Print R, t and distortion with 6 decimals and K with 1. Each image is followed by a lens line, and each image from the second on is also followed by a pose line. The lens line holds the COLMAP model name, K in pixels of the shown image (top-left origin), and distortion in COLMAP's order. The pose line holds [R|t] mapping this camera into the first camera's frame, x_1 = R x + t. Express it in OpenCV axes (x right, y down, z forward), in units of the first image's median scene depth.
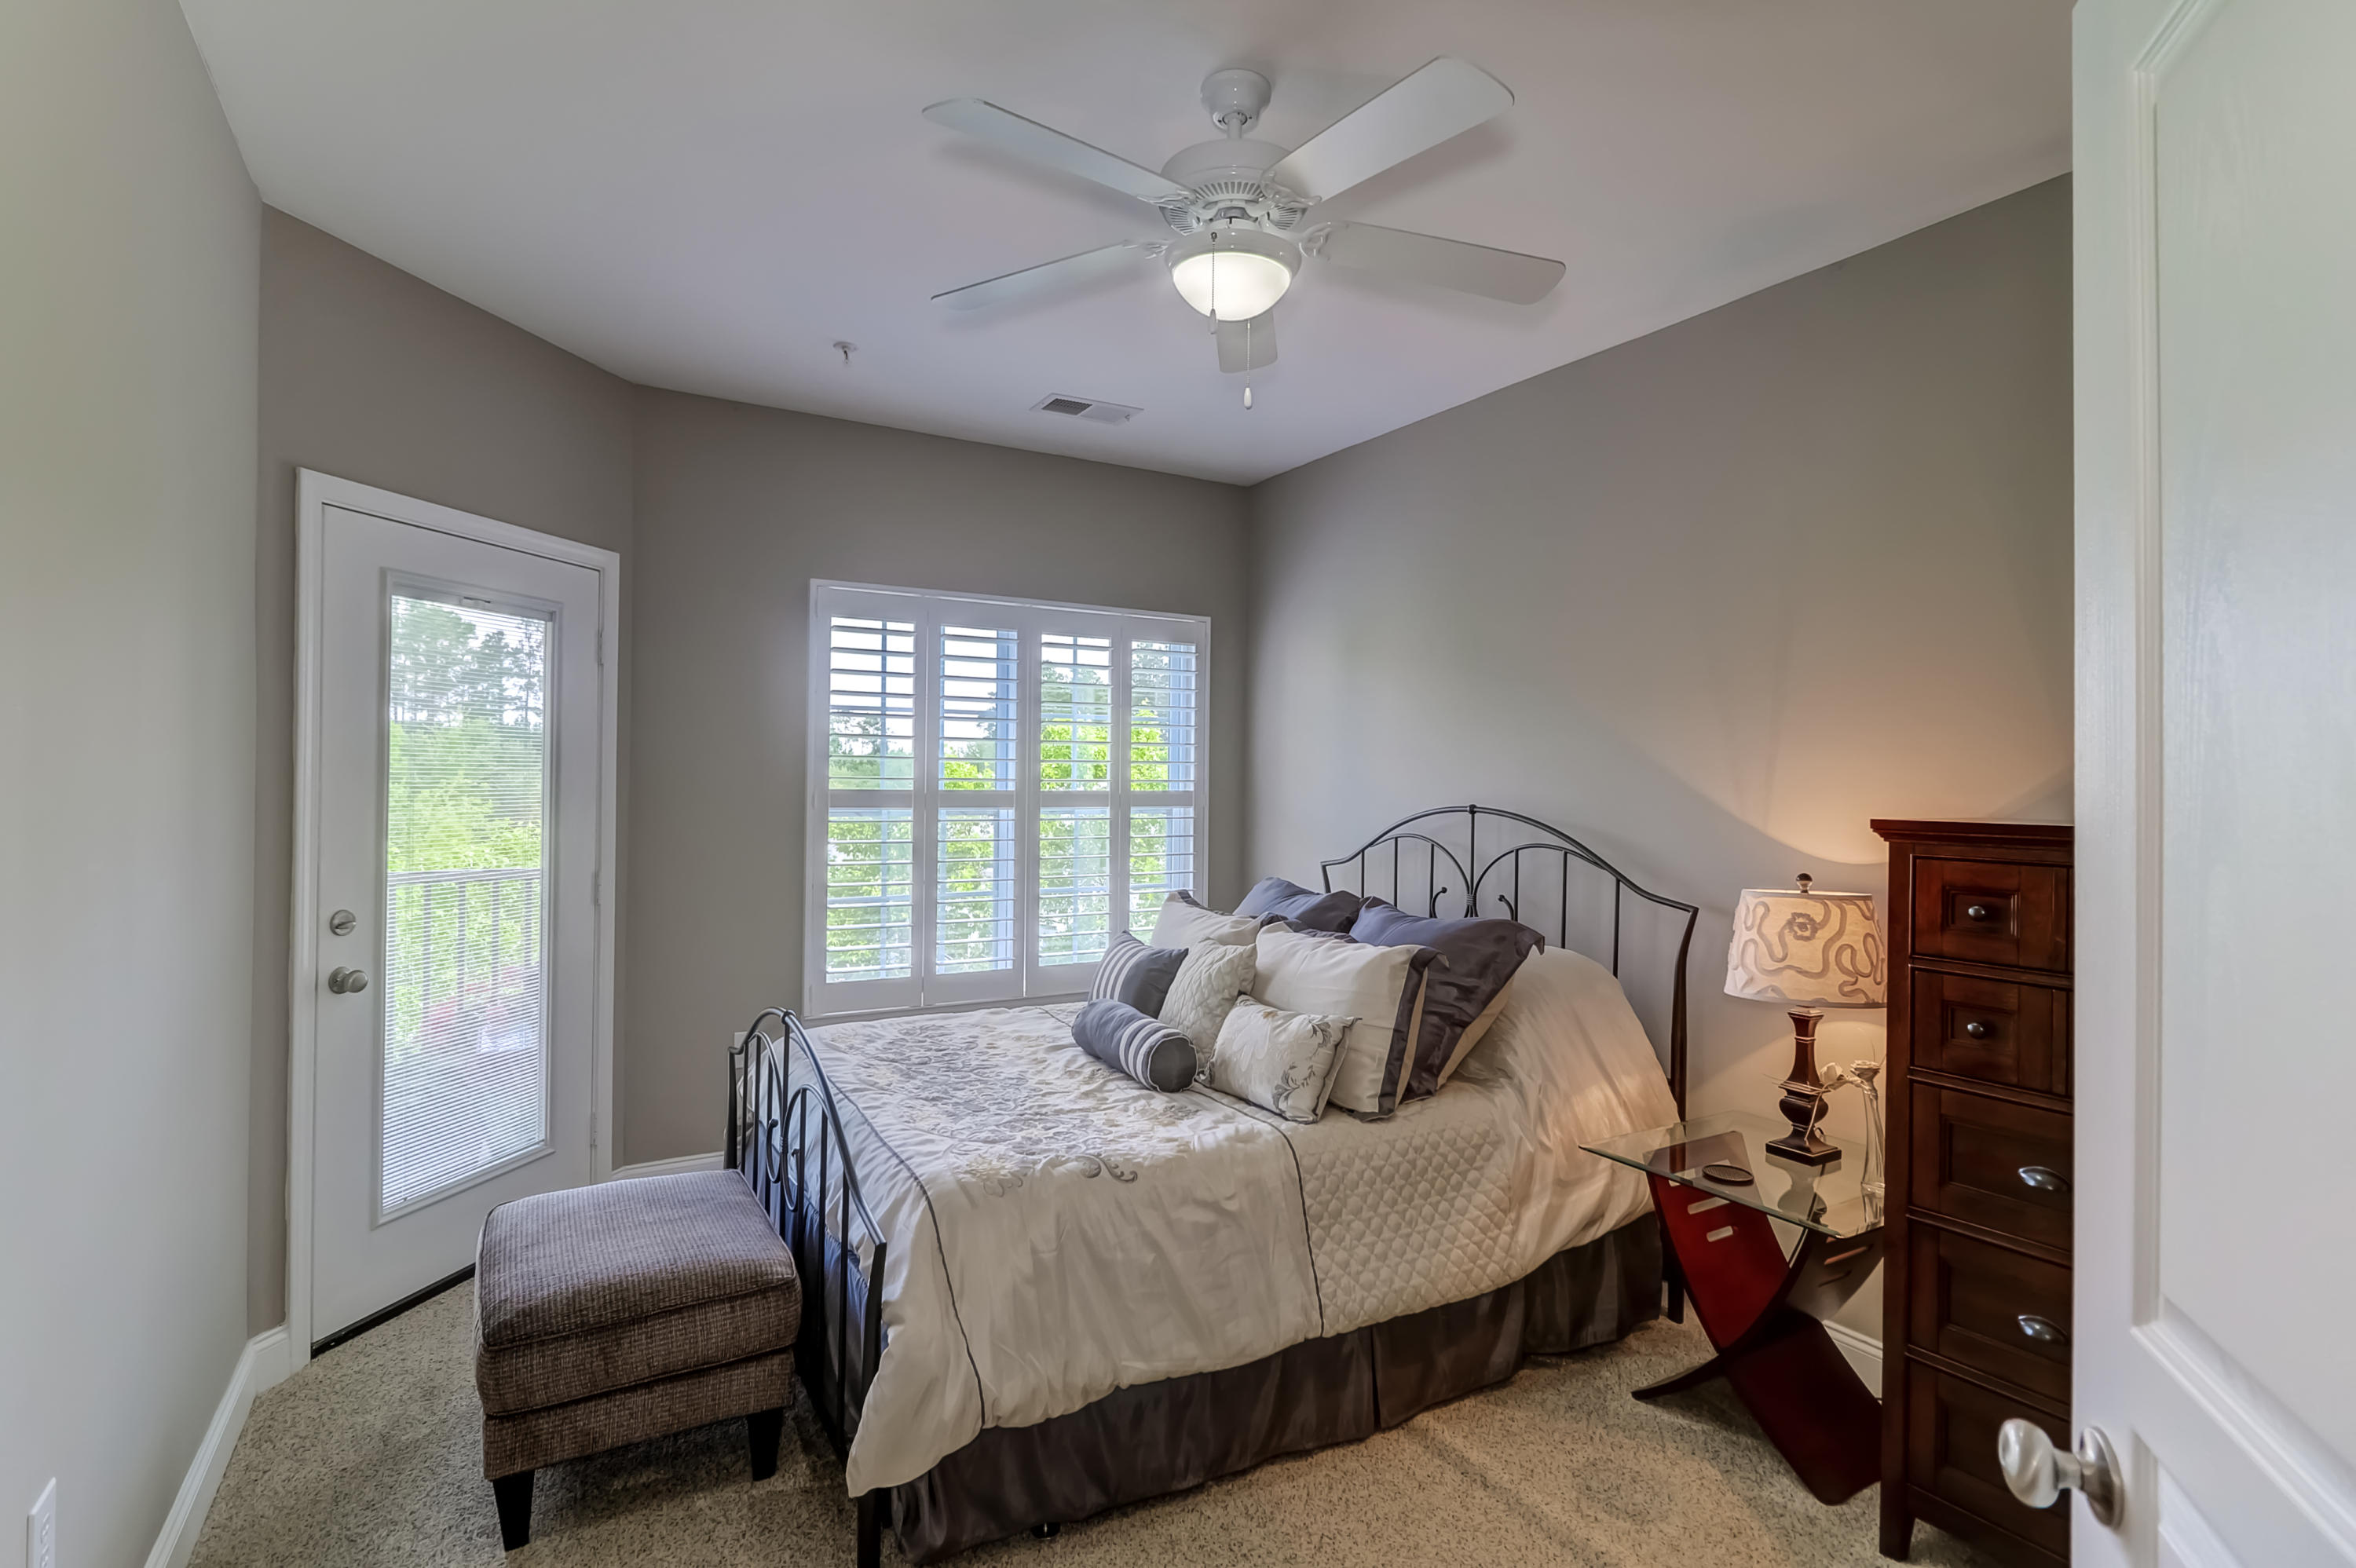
lens RADIAL K [[1124.2, 0, 1170.1], [0, 1124.2, 768.8], [0, 0, 1]] dist [-0.001333, -0.000575]
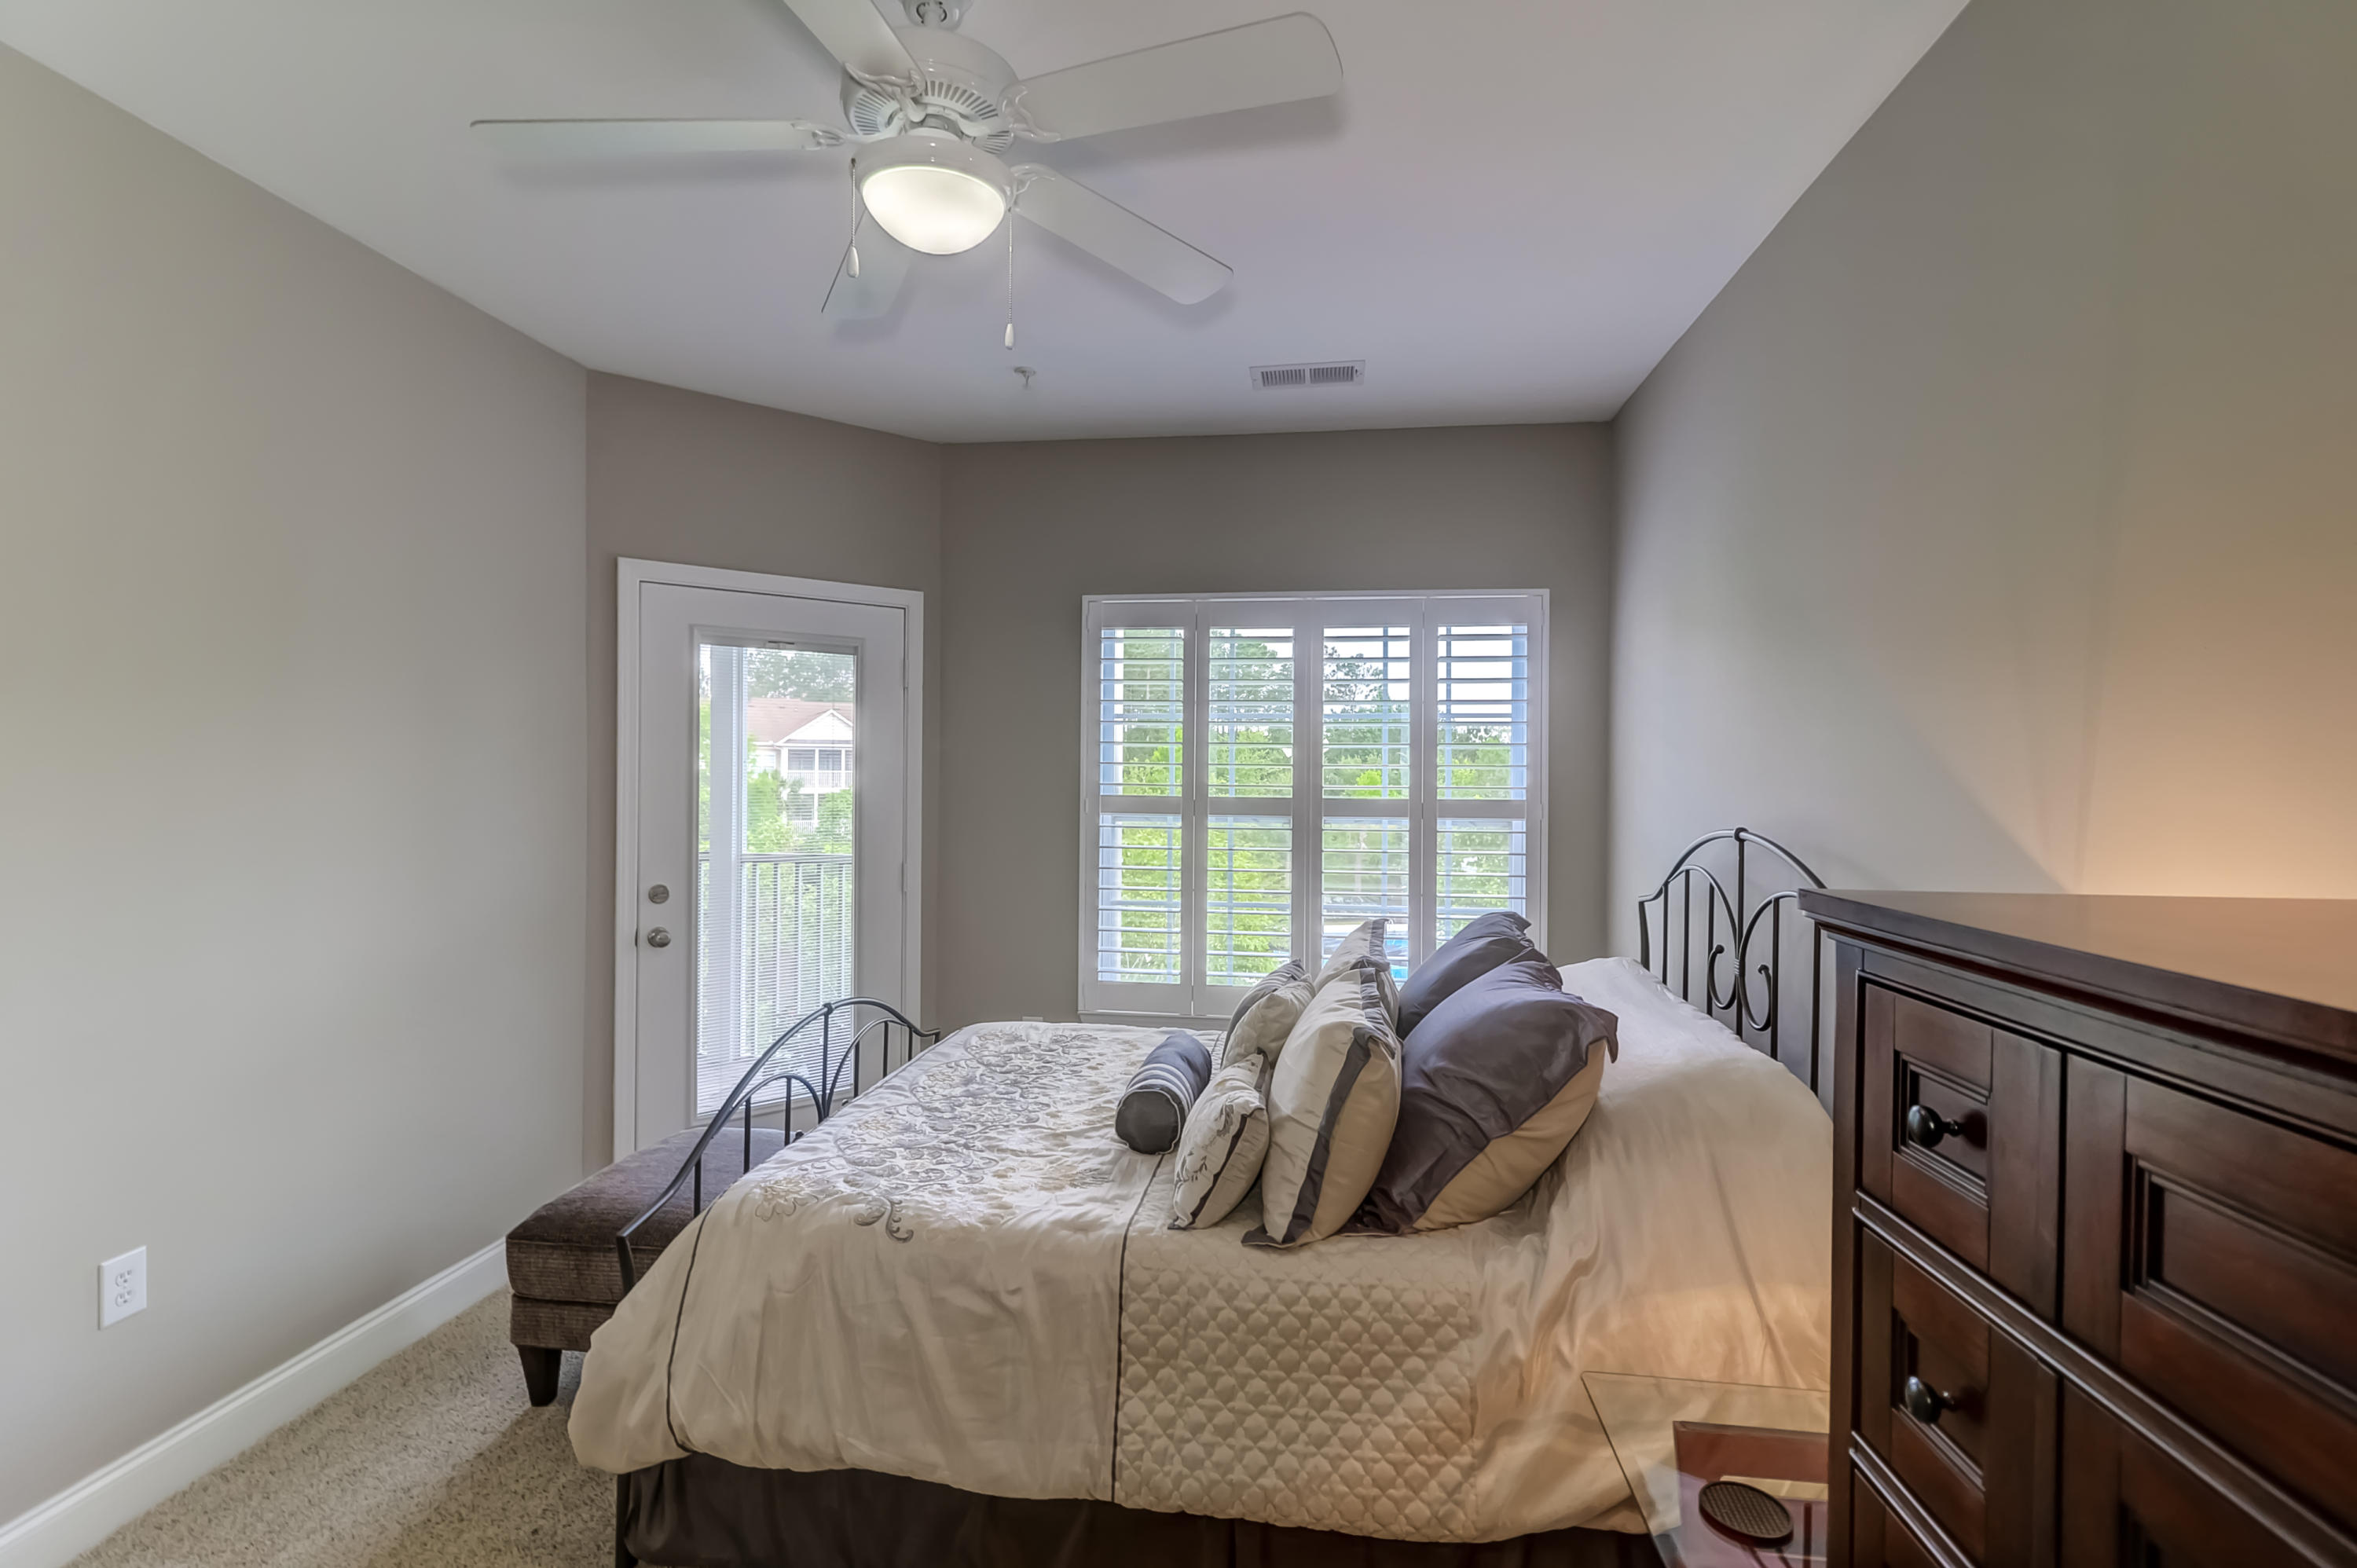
lens RADIAL K [[1083.2, 0, 1190.0], [0, 1083.2, 772.0], [0, 0, 1]] dist [0.004445, -0.000778]
pose [[0.790120, -0.005006, -0.612932, 0.582126], [0.006567, 0.999978, 0.000298, -0.005106], [0.612917, -0.004260, 0.790136, 0.393762]]
